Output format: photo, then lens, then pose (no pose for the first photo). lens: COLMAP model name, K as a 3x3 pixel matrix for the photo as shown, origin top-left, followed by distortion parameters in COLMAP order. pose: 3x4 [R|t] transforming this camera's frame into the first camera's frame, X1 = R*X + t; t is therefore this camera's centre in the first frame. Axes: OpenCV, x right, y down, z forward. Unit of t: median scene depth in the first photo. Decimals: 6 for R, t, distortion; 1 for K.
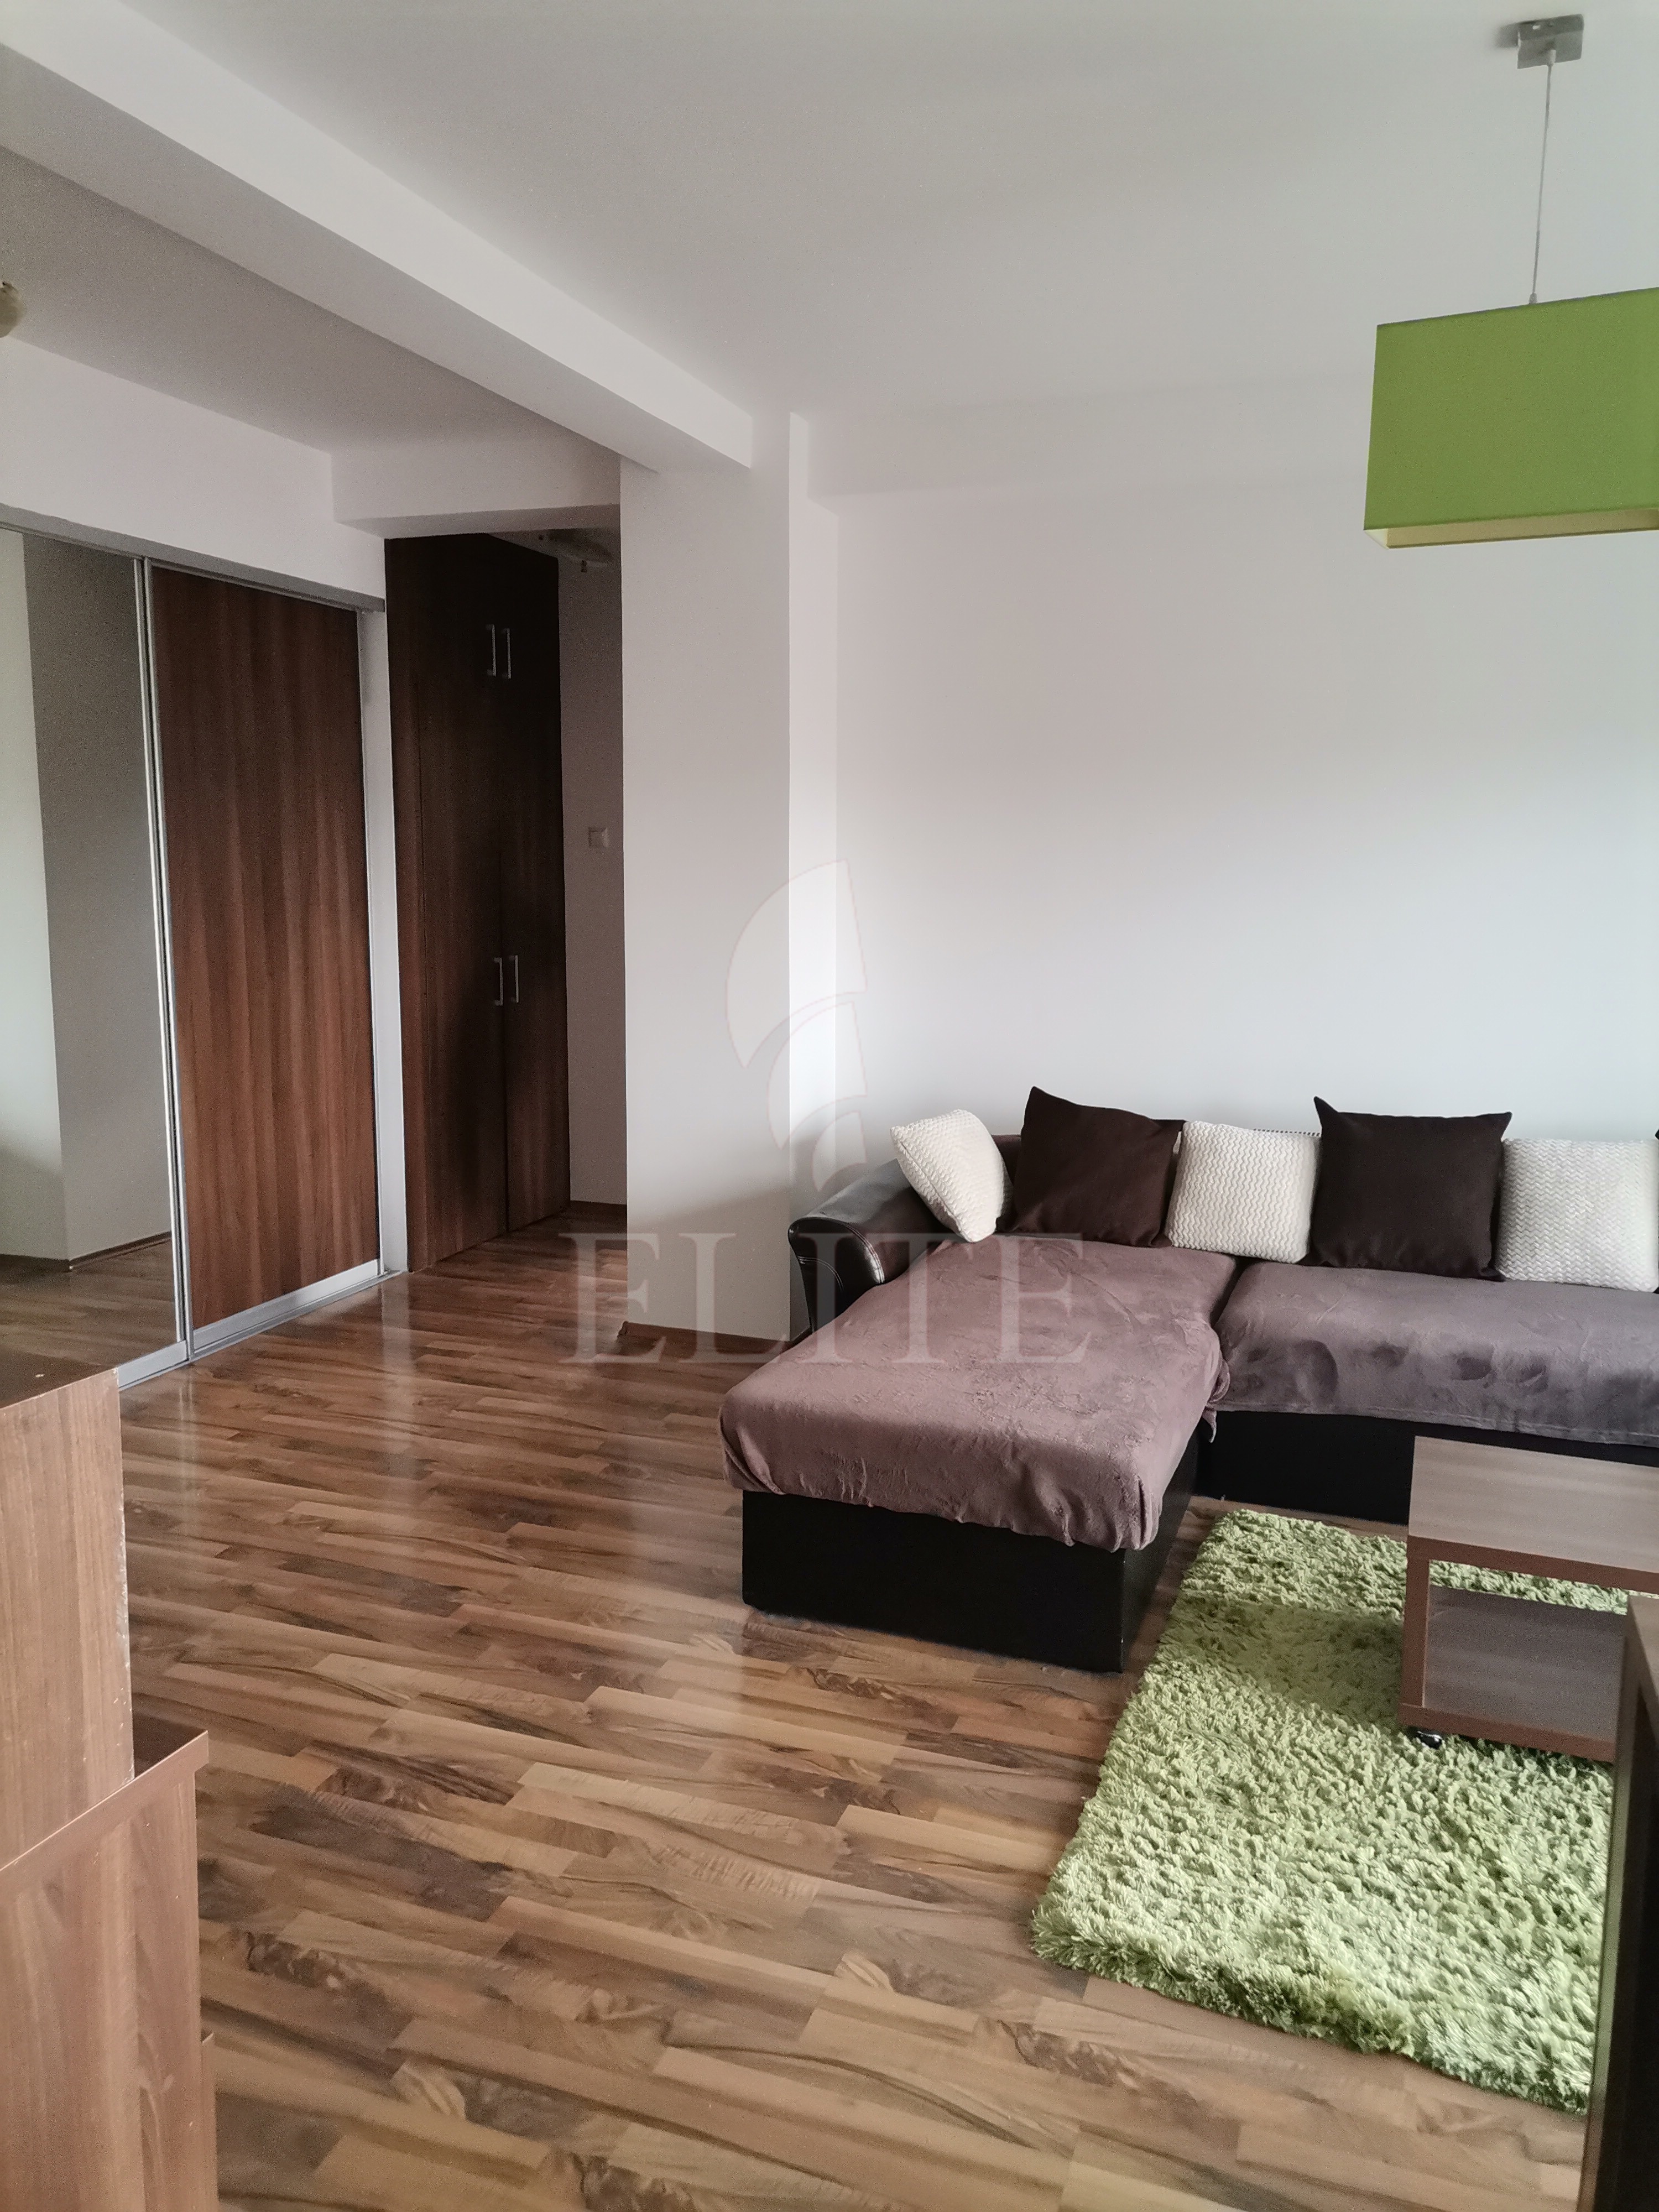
lens RADIAL K [[1667.6, 0, 823.6], [0, 1667.6, 1104.4], [0, 0, 1]] dist [0.055885, -0.020443]
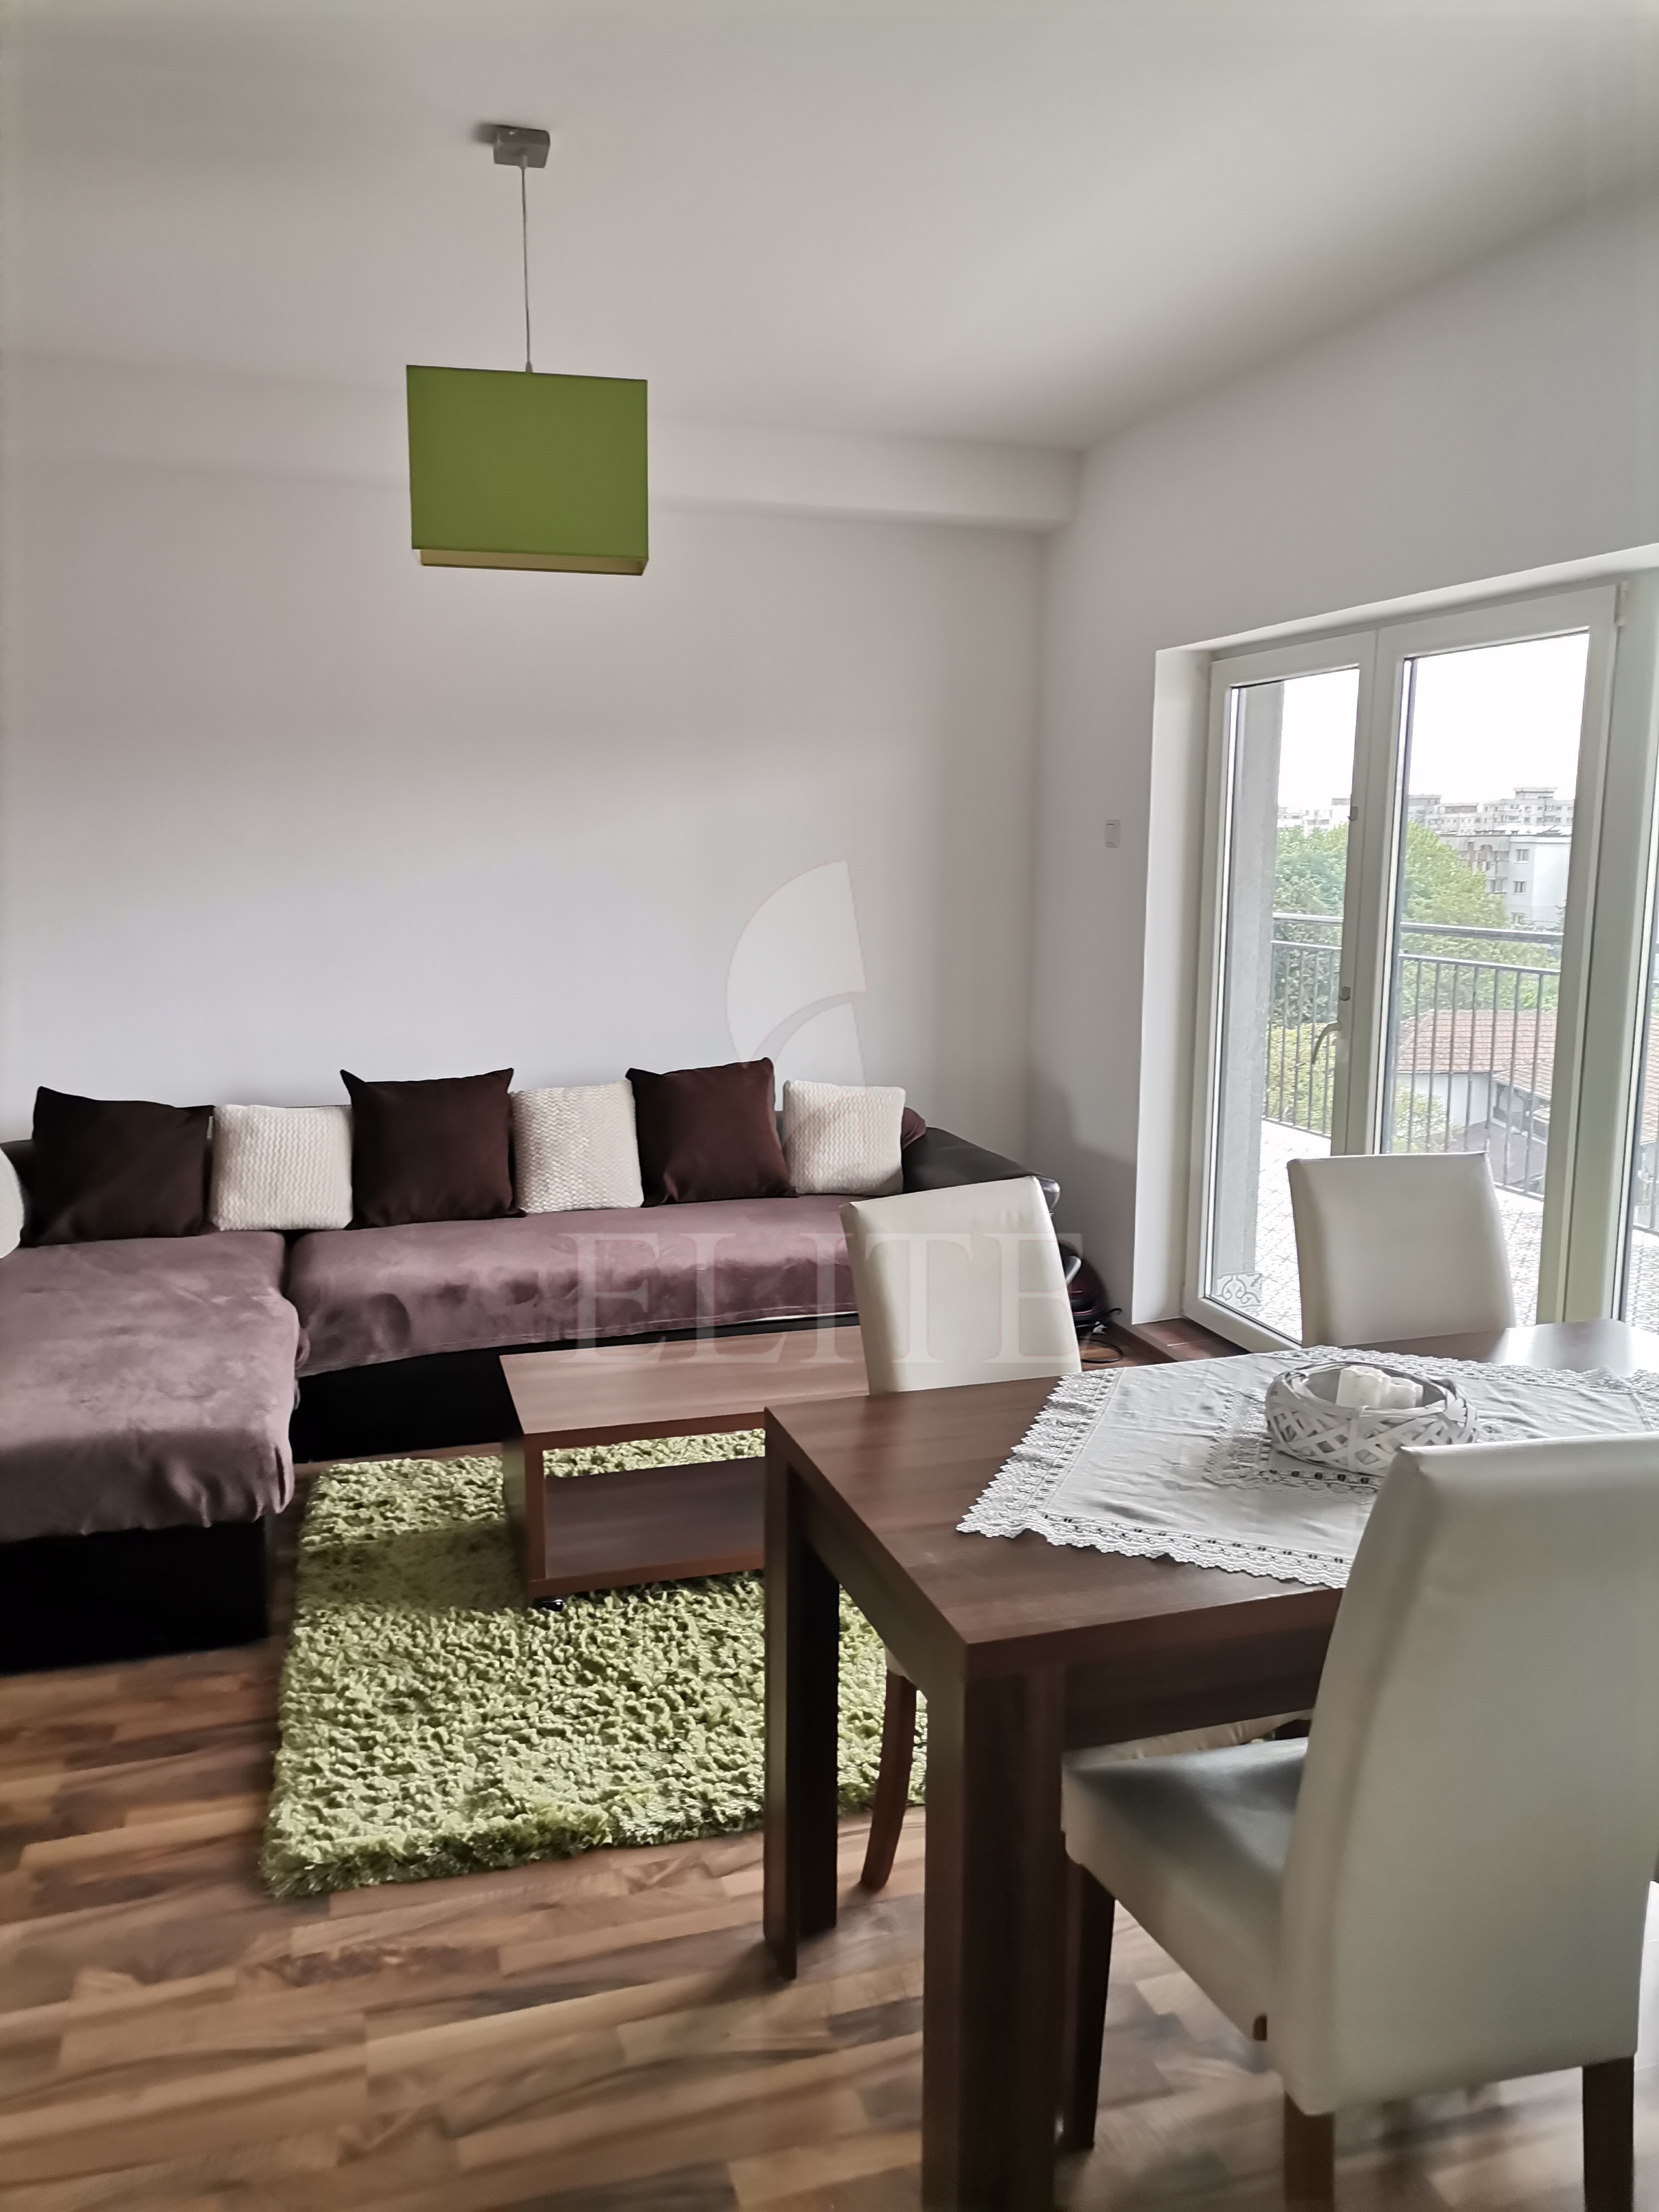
lens RADIAL K [[1667.6, 0, 823.6], [0, 1667.6, 1104.4], [0, 0, 1]] dist [0.055885, -0.020443]
pose [[0.799706, -0.102178, 0.591633, -0.142418], [0.097161, 0.994448, 0.040414, 0.005732], [-0.592478, 0.025165, 0.805194, -0.046374]]
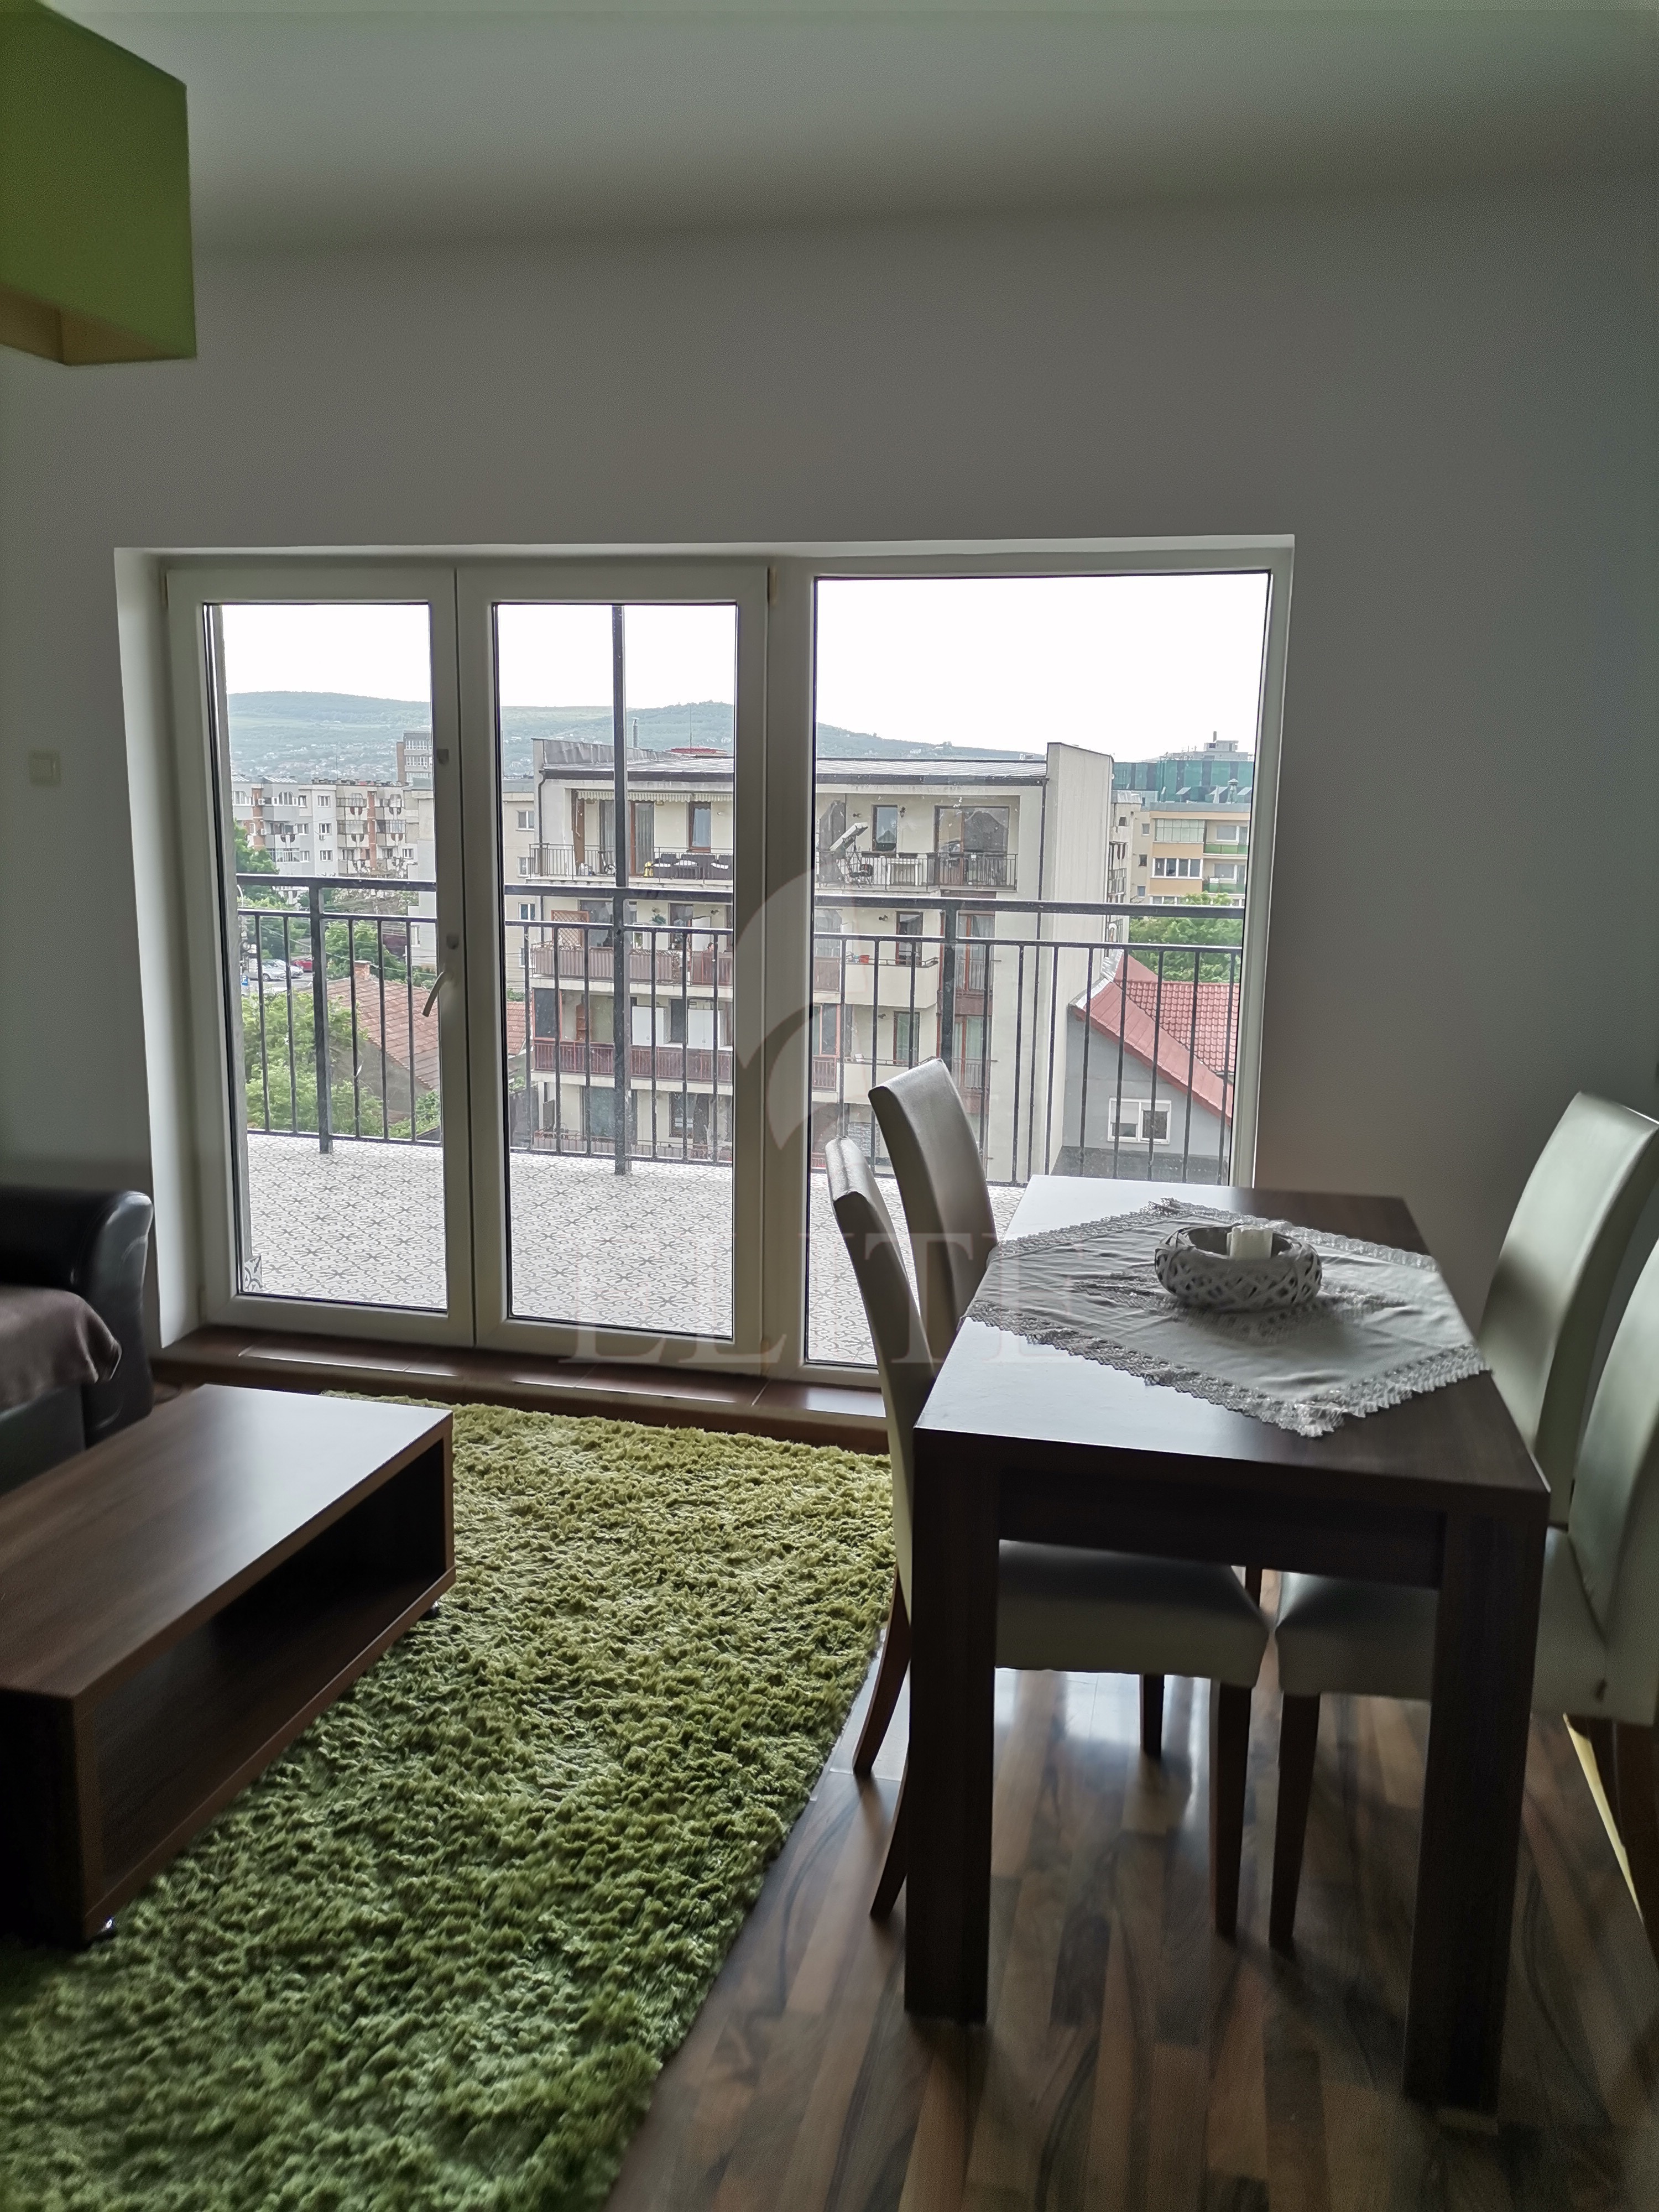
lens RADIAL K [[1667.6, 0, 823.6], [0, 1667.6, 1104.4], [0, 0, 1]] dist [0.055885, -0.020443]
pose [[-0.123331, -0.189749, 0.974056, -0.369110], [0.130691, 0.969895, 0.205485, -0.106300], [-0.983722, 0.152643, -0.094819, 0.707458]]
